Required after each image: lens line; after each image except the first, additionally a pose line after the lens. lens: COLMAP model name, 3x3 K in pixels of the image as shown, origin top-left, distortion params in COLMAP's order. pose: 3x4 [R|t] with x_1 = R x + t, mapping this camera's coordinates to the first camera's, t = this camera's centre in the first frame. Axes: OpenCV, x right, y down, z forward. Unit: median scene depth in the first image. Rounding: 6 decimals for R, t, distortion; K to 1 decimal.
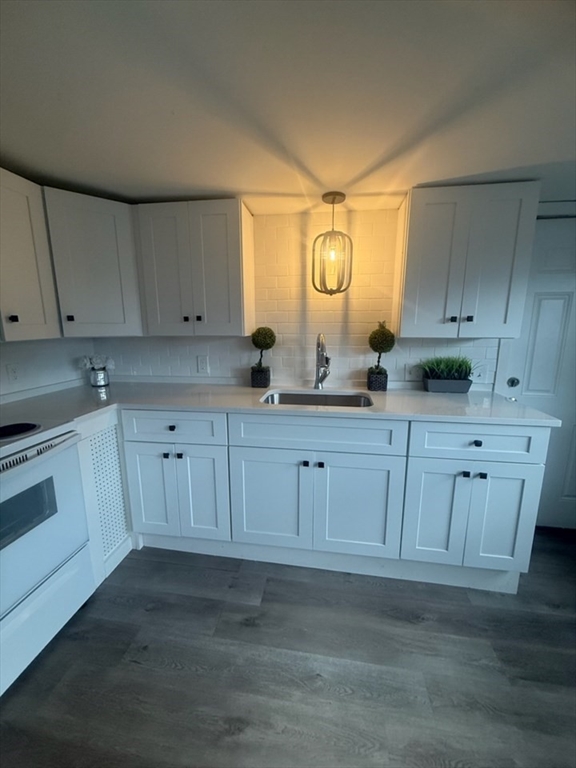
lens RADIAL K [[305.9, 0, 288.3], [0, 305.9, 385.3], [0, 0, 1]] dist [-0.000536, -0.000436]
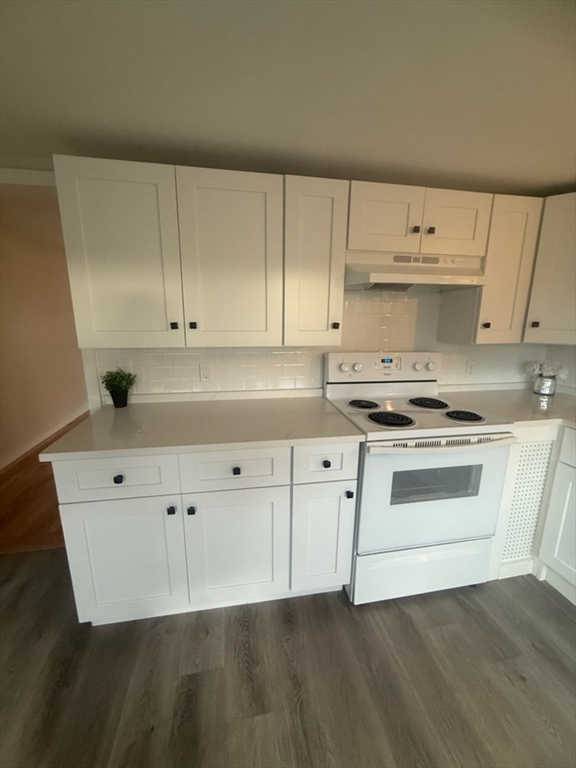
lens RADIAL K [[305.9, 0, 289.4], [0, 305.9, 382.7], [0, 0, 1]] dist [-0.000536, -0.000436]
pose [[0.327908, 0.194244, -0.924524, -0.005968], [-0.191928, 0.971922, 0.136130, -0.013686], [0.925008, 0.132804, 0.355982, -0.089726]]
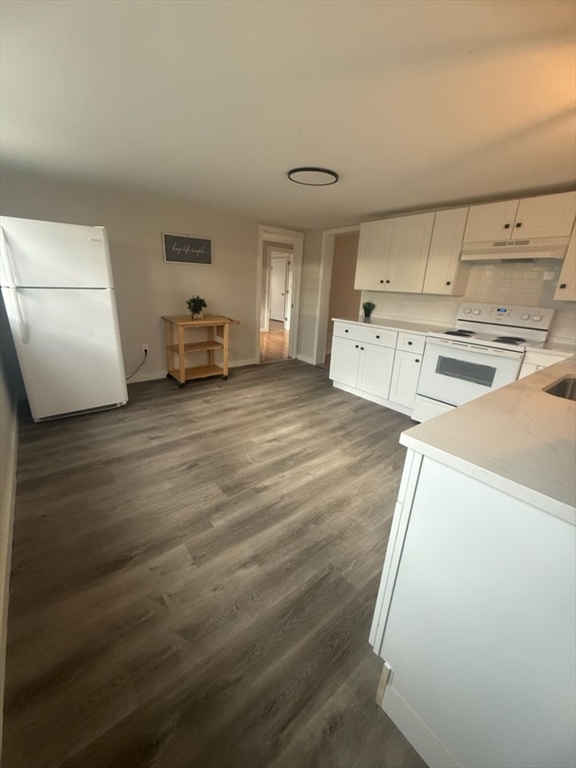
lens RADIAL K [[305.9, 0, 290.2], [0, 305.9, 385.5], [0, 0, 1]] dist [-0.000536, -0.000436]
pose [[-0.674552, 0.194316, -0.712195, 1.117136], [-0.195627, 0.883195, 0.426259, -0.129675], [0.711836, 0.426858, -0.557747, 0.884974]]
